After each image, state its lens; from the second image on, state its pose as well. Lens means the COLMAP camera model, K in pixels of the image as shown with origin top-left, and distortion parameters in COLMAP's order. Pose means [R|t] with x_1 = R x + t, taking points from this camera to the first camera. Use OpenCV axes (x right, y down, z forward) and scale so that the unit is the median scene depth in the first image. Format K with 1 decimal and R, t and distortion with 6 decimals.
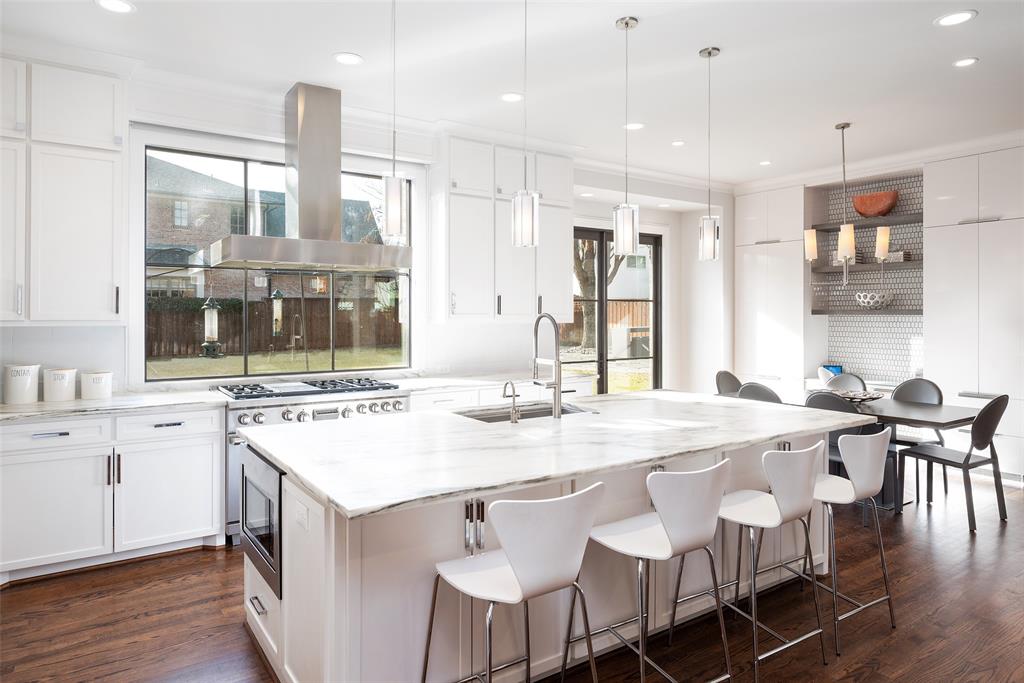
lens RADIAL K [[626.3, 0, 499.5], [0, 626.3, 324.7], [0, 0, 1]] dist [0.006365, 0.002986]
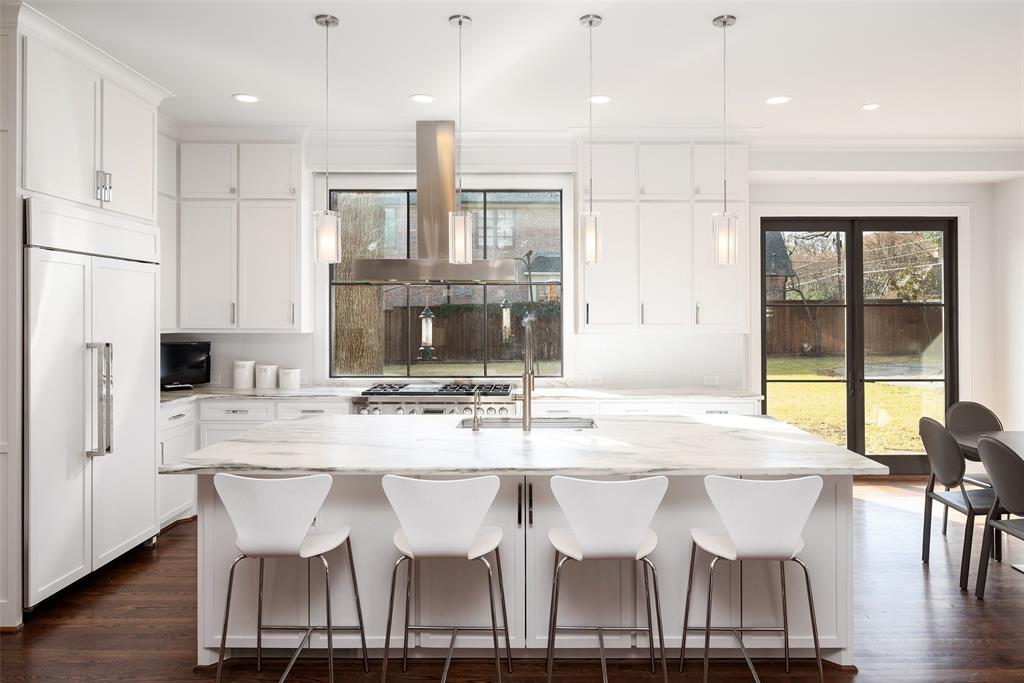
lens RADIAL K [[681.6, 0, 511.7], [0, 681.6, 322.4], [0, 0, 1]] dist [0.015698, 0.005574]
pose [[0.842584, 0.001750, -0.538562, 0.385913], [-0.008594, 0.999911, -0.010196, -0.006783], [0.538496, 0.013219, 0.842524, 0.038815]]
